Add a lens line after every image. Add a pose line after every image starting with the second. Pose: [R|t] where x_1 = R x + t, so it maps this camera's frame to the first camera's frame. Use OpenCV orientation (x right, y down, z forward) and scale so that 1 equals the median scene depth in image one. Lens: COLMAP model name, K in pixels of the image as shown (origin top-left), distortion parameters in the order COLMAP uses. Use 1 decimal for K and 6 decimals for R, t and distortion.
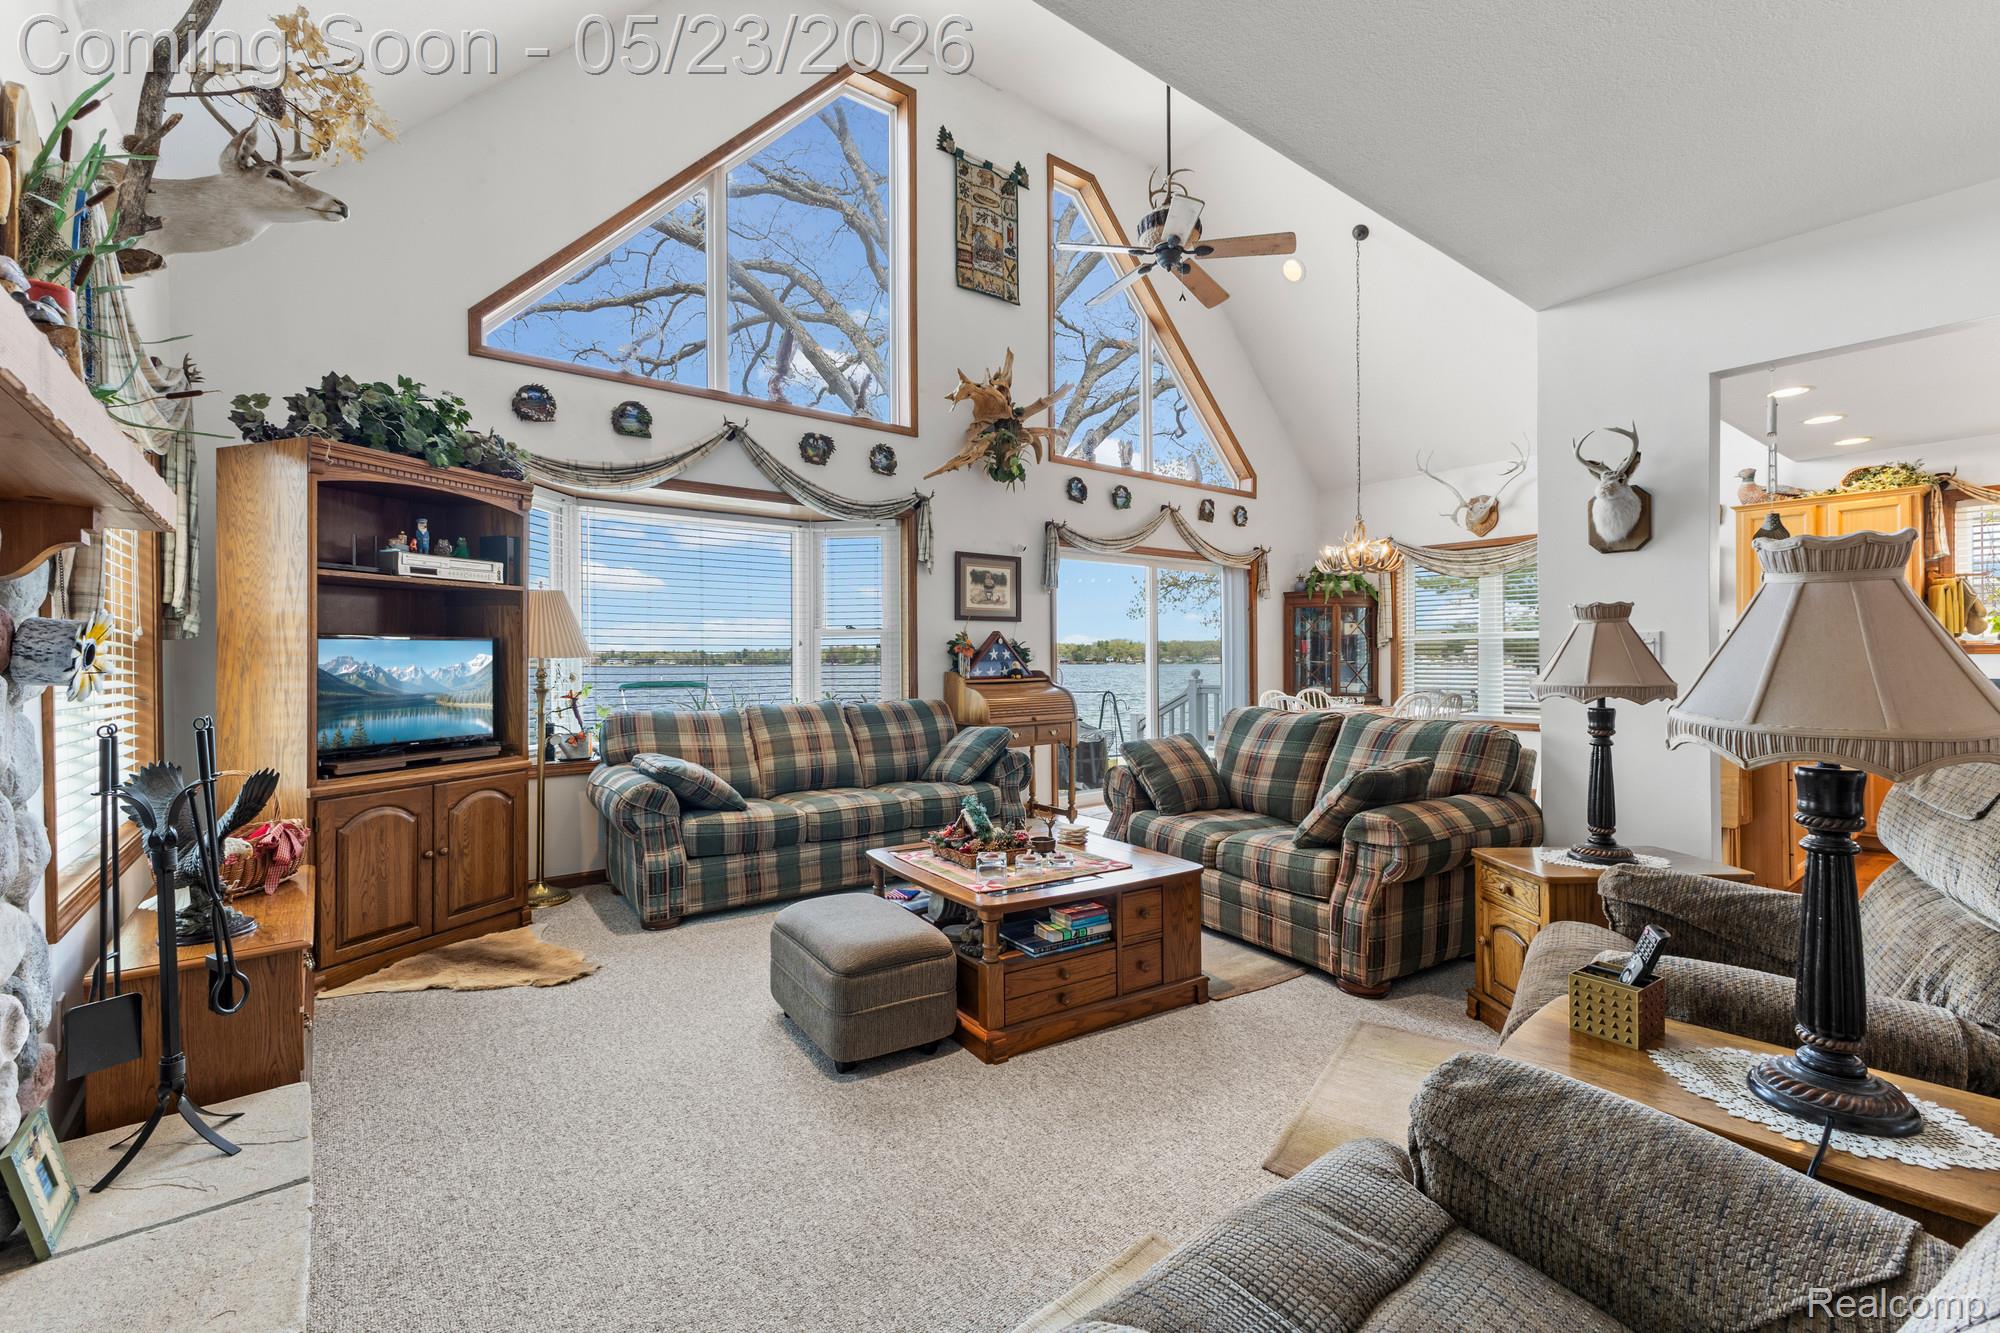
lens RADIAL K [[861.2, 0, 1001.5], [0, 861.2, 660.5], [0, 0, 1]] dist [0.013847, -0.004946]
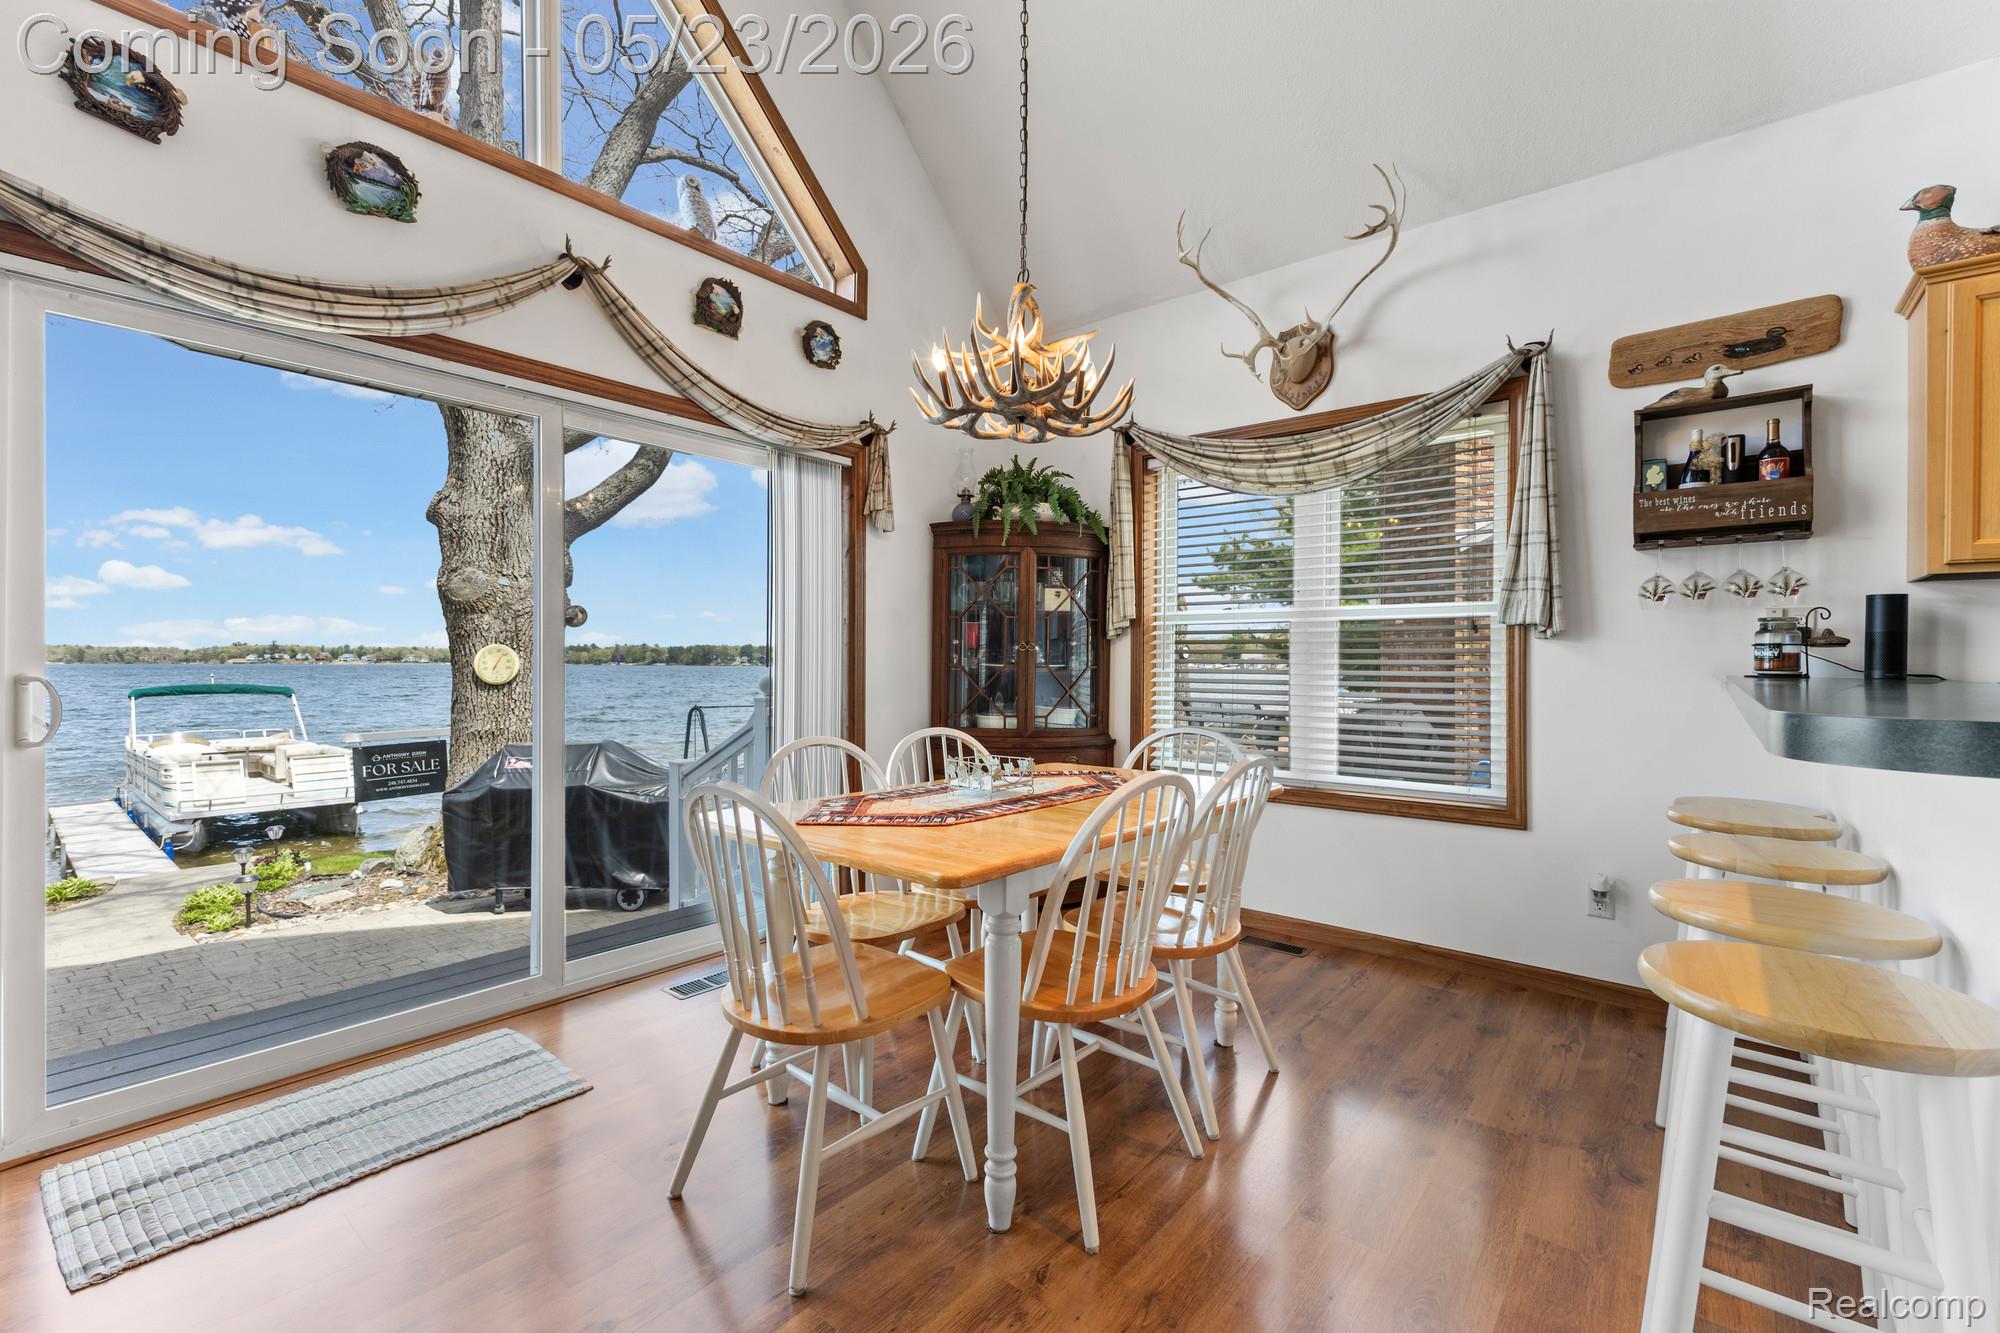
lens RADIAL K [[861.2, 0, 1004.6], [0, 861.2, 661.3], [0, 0, 1]] dist [0.013847, -0.004946]
pose [[0.975458, 0.010660, 0.219929, 0.415042], [-0.010306, 0.999943, -0.002758, 0.000707], [-0.219946, 0.000423, 0.975512, 0.810960]]
